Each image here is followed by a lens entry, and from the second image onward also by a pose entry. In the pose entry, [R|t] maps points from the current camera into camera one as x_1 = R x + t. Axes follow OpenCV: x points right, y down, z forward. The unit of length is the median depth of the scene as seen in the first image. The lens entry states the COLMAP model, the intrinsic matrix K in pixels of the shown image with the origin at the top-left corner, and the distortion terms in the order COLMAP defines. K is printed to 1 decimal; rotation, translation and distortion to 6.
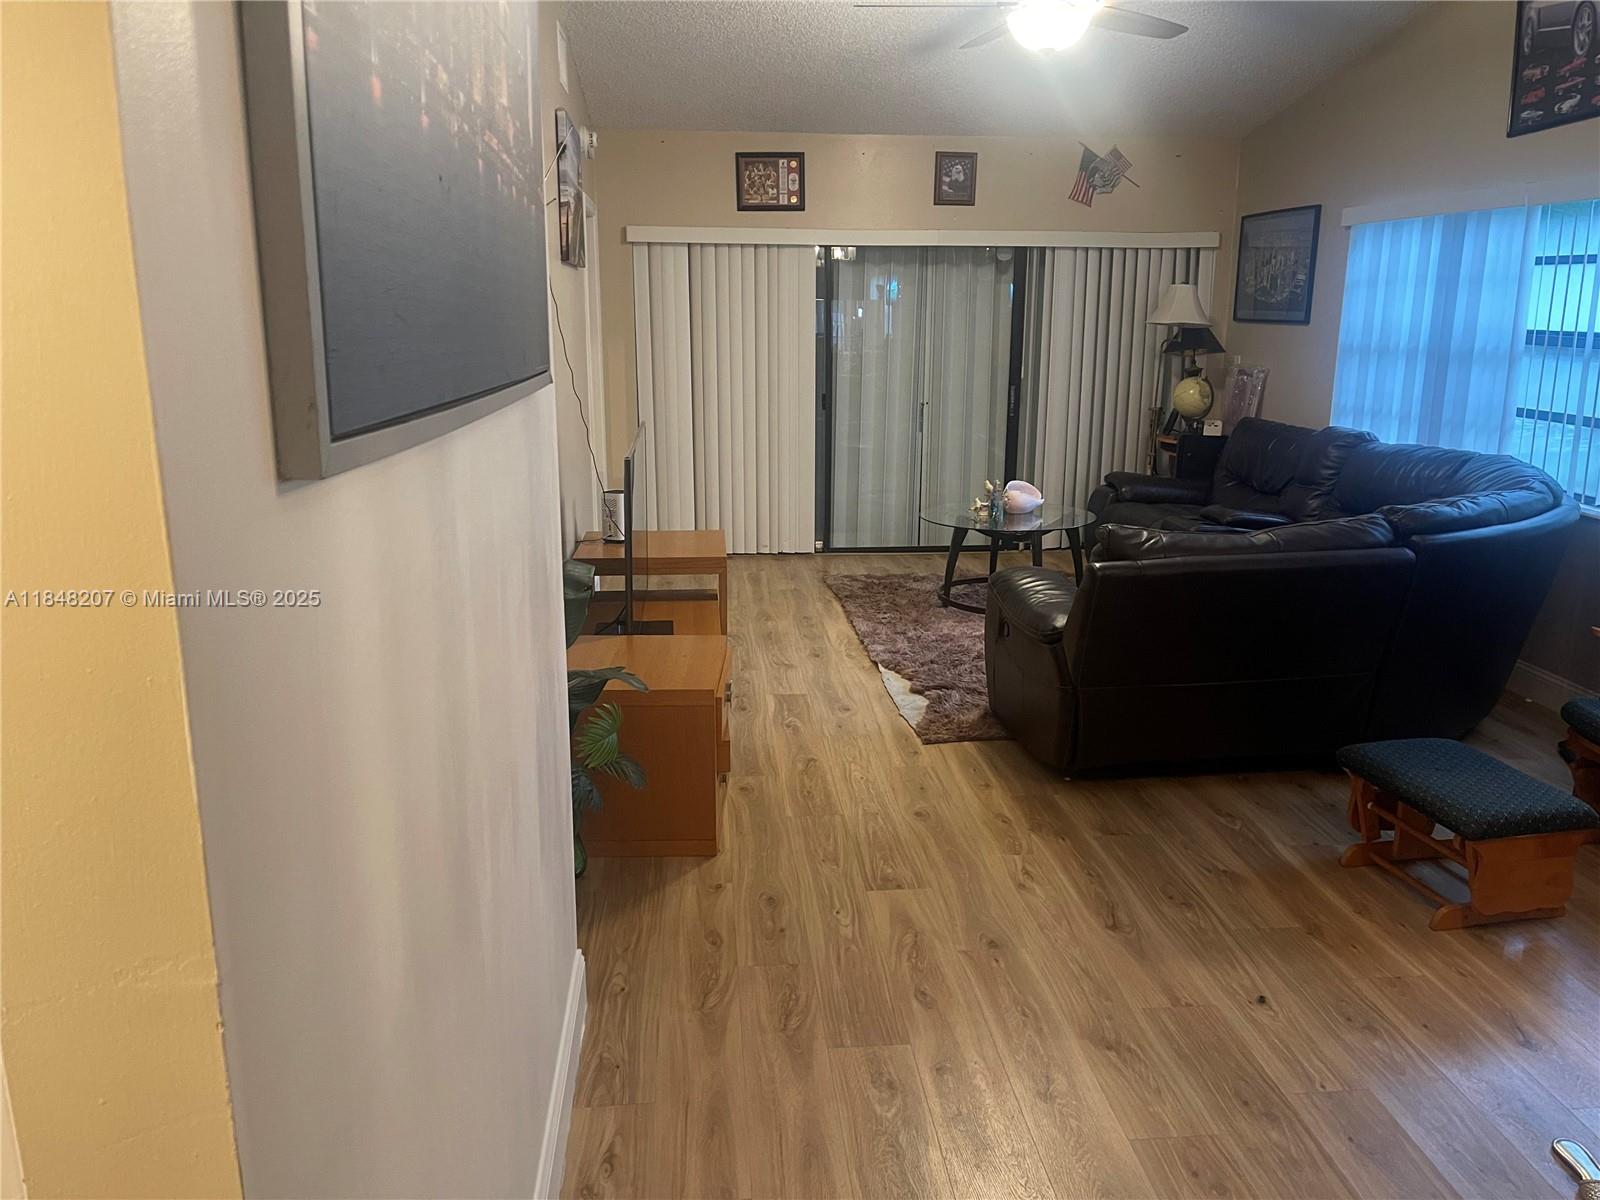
lens RADIAL K [[1211.8, 0, 813.5], [0, 1211.8, 590.0], [0, 0, 1]] dist [0.064178, -0.082373]
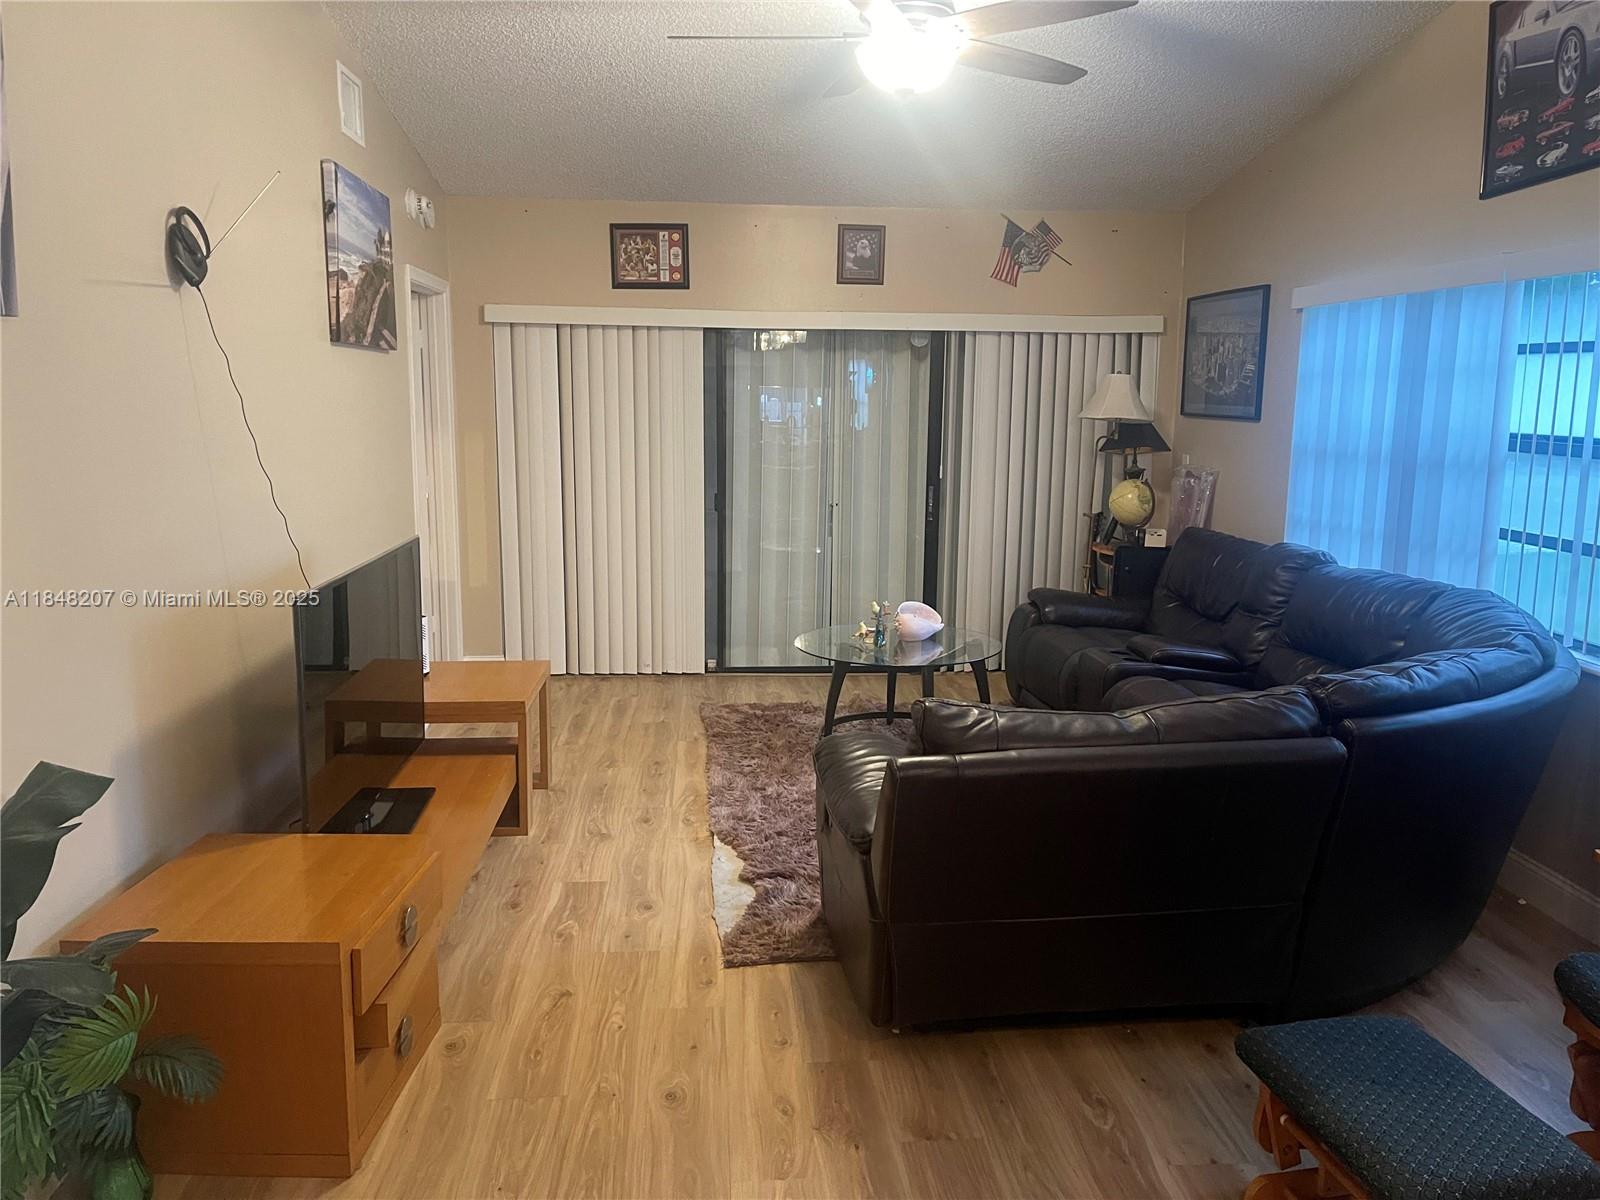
lens RADIAL K [[1211.8, 0, 804.1], [0, 1211.8, 599.0], [0, 0, 1]] dist [0.064178, -0.082373]
pose [[0.999847, 0.008533, -0.015300, 0.115131], [-0.009431, 0.998176, -0.059629, -0.044823], [0.014763, 0.059764, 0.998103, 0.171019]]
